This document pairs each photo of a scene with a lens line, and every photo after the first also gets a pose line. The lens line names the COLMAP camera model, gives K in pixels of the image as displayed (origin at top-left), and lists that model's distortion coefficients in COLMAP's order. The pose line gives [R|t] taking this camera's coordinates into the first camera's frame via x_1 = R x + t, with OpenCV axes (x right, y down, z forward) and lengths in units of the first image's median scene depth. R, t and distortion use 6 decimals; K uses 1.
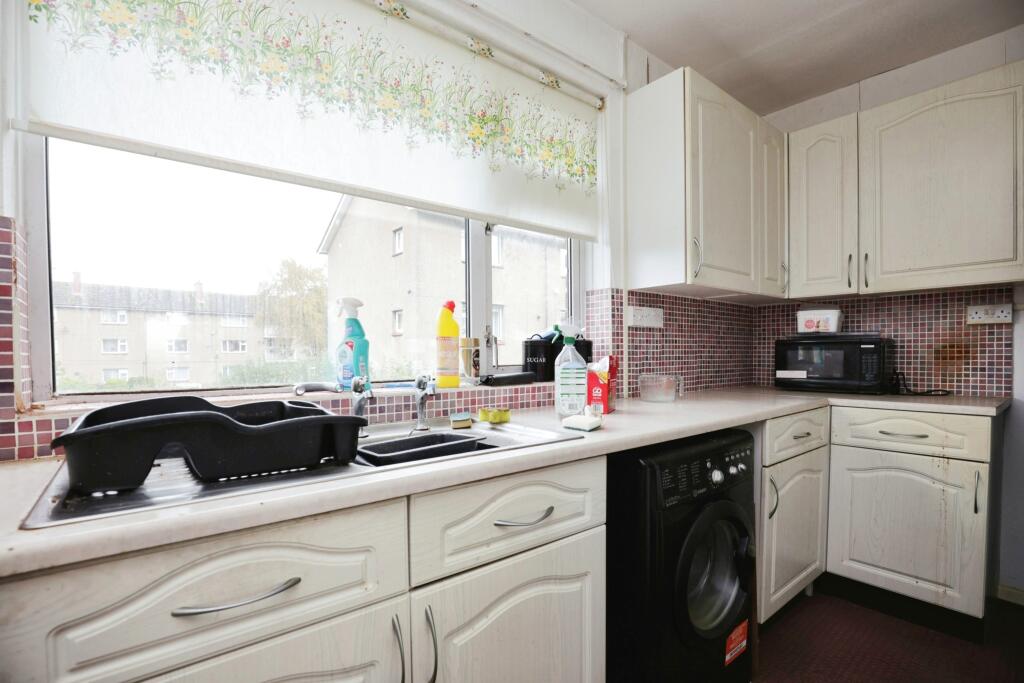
lens RADIAL K [[477.9, 0, 514.5], [0, 477.9, 347.1], [0, 0, 1]] dist [-0.003873, -0.000901]
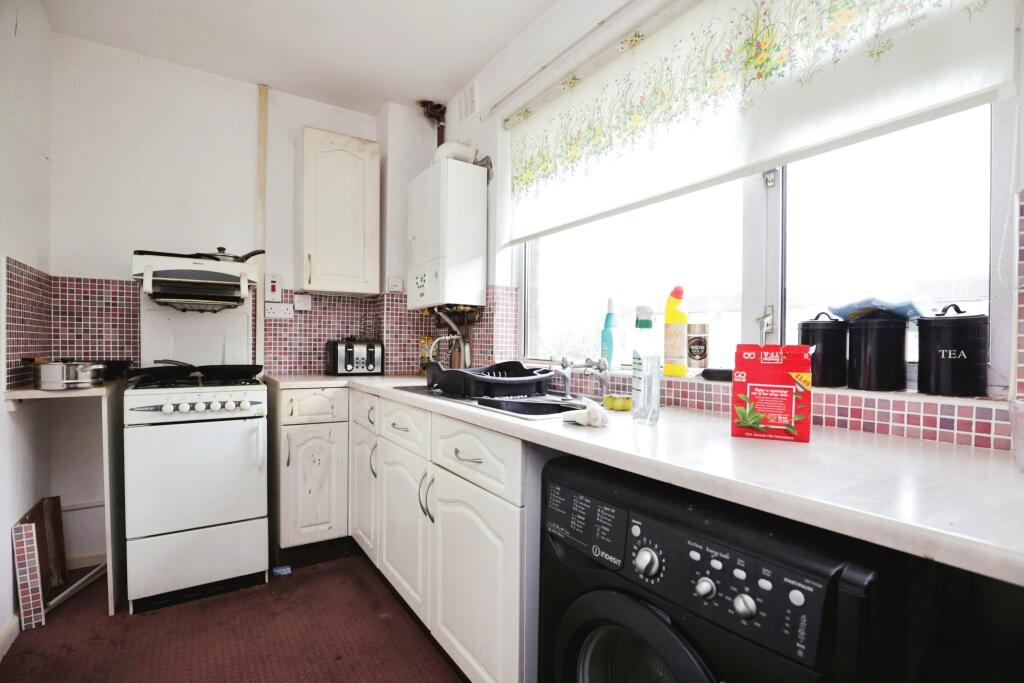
lens RADIAL K [[477.9, 0, 514.5], [0, 477.9, 347.1], [0, 0, 1]] dist [-0.003873, -0.000901]
pose [[-0.083371, 0.018440, -0.996348, 0.940423], [0.003118, 0.999829, 0.018244, 0.009091], [0.996514, -0.001586, -0.083415, 0.847281]]
